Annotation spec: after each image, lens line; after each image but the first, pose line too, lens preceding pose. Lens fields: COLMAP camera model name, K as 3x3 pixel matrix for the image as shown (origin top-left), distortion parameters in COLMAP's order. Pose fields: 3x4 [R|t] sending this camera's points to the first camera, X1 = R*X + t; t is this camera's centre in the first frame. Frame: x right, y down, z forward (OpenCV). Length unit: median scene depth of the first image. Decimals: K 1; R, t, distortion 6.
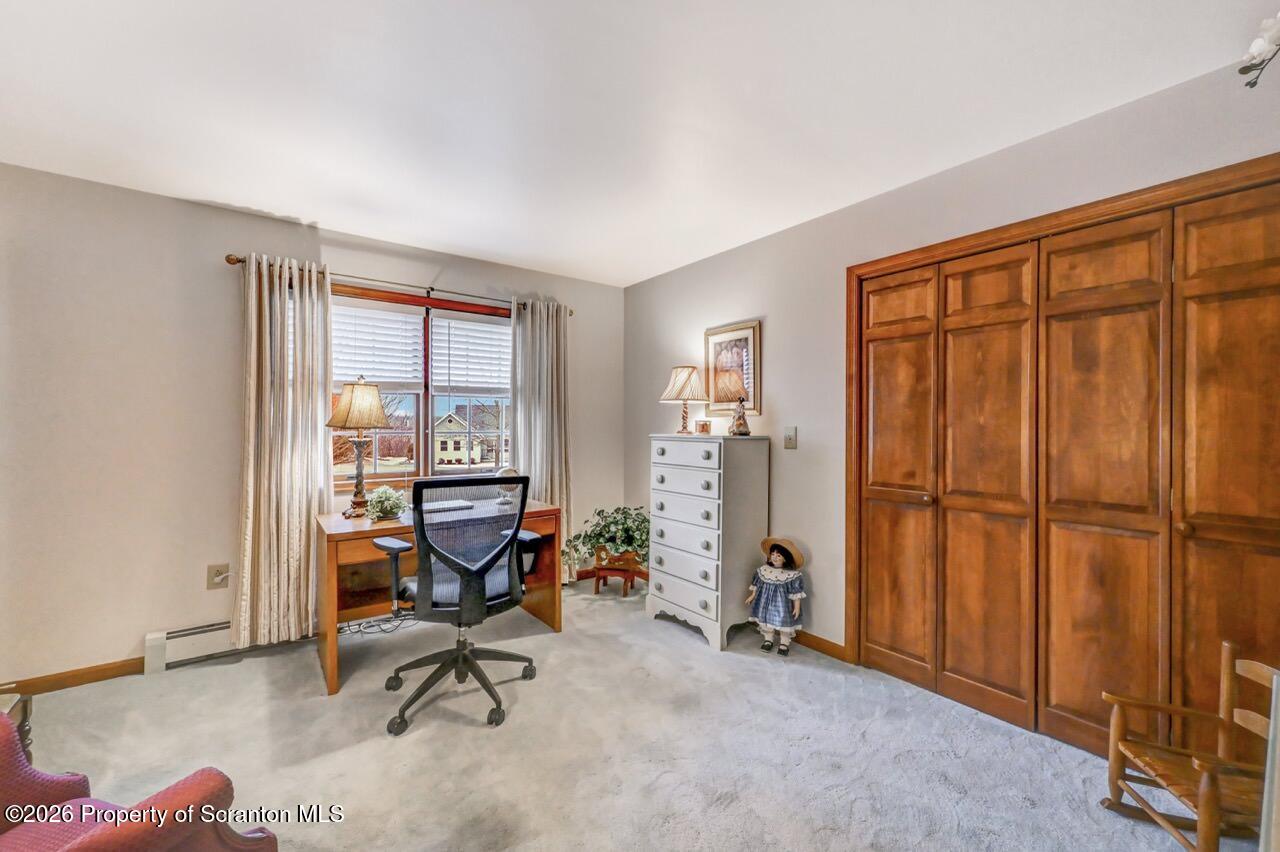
lens RADIAL K [[510.6, 0, 641.0], [0, 510.6, 426.6], [0, 0, 1]] dist [-0.002591, -0.000094]
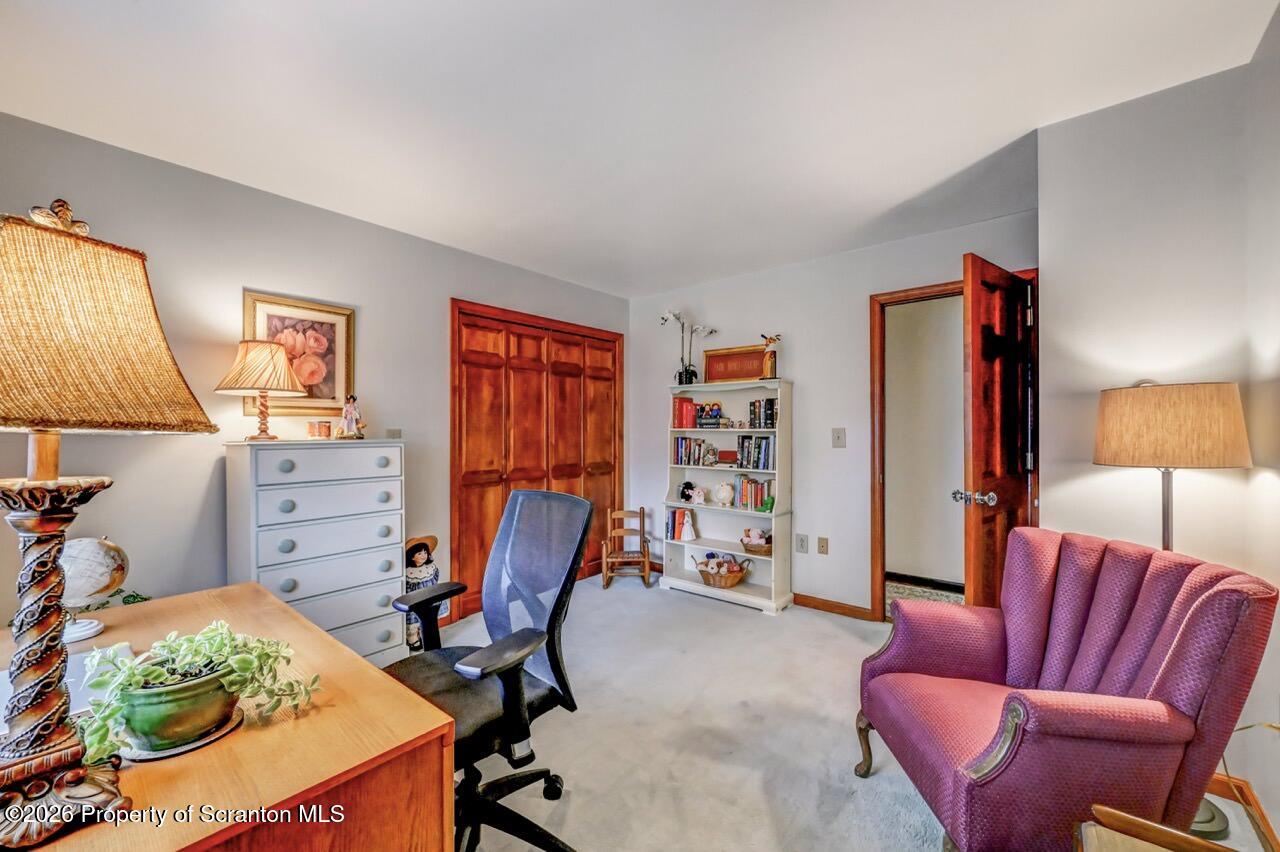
lens RADIAL K [[510.6, 0, 639.0], [0, 510.6, 428.7], [0, 0, 1]] dist [-0.002591, -0.000094]
pose [[-0.219392, -0.001999, 0.975635, -0.983465], [-0.001156, 0.999998, 0.001789, -0.003912], [-0.975636, -0.000736, -0.219394, 0.934351]]
